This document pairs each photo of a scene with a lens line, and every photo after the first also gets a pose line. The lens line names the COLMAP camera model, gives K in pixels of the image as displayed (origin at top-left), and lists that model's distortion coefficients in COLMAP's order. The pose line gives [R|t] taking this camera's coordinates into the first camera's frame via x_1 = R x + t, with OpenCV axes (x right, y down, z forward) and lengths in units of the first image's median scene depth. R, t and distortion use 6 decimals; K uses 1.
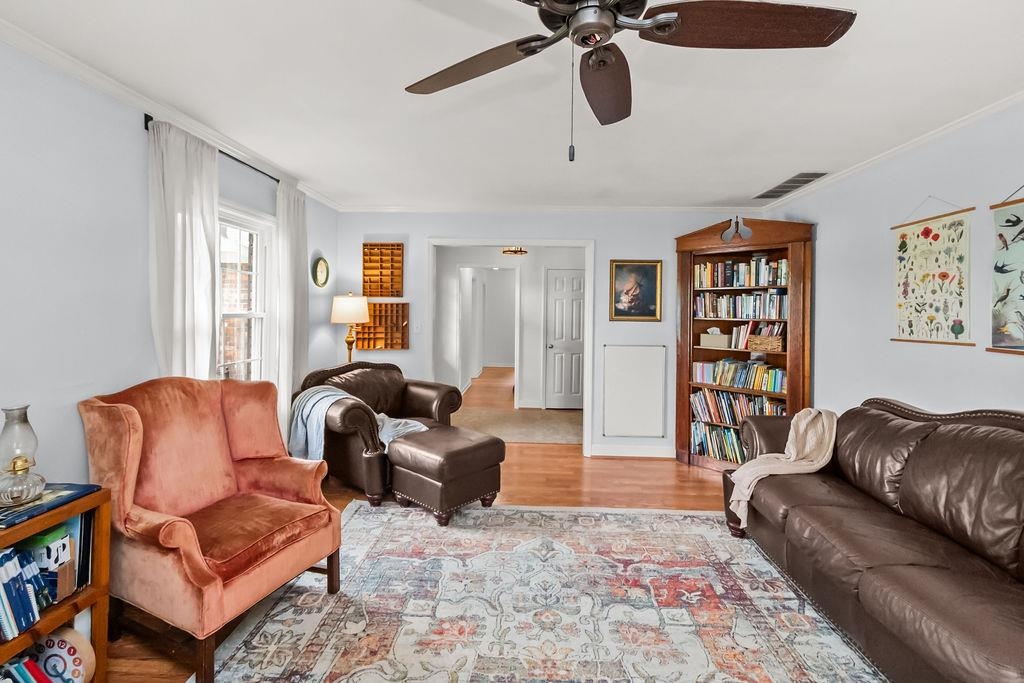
lens RADIAL K [[465.5, 0, 511.5], [0, 465.5, 313.0], [0, 0, 1]] dist [0.005974, -0.001250]
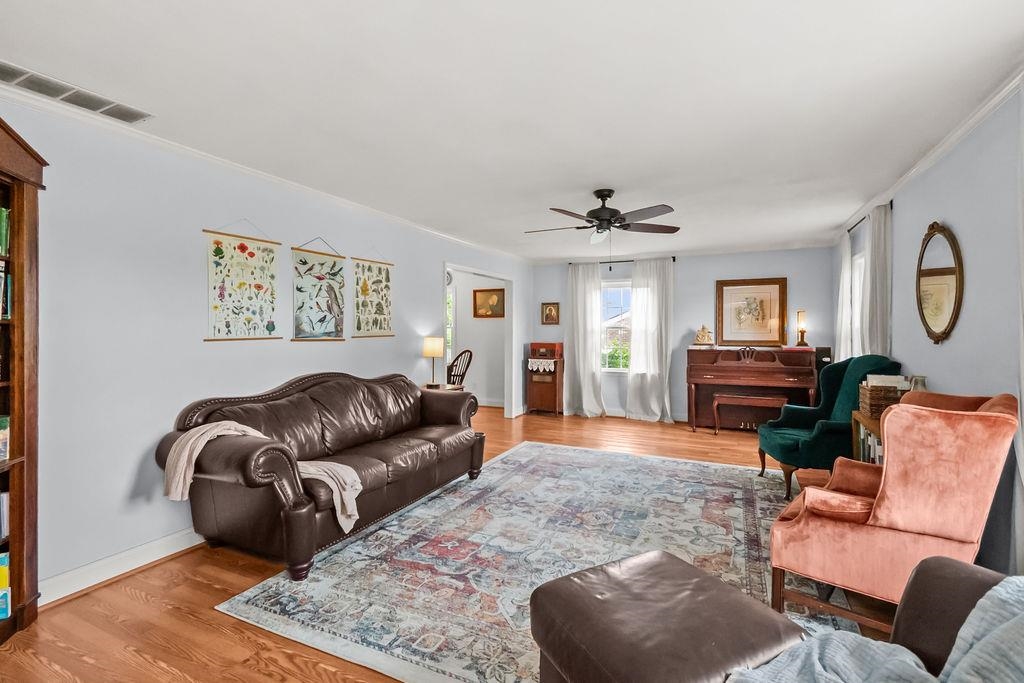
lens RADIAL K [[465.5, 0, 516.4], [0, 465.5, 331.6], [0, 0, 1]] dist [0.005974, -0.001250]
pose [[-0.921778, -0.013259, 0.387491, -0.229505], [-0.009970, 0.999895, 0.010498, 0.023197], [-0.387590, 0.005813, -0.921814, 1.885089]]
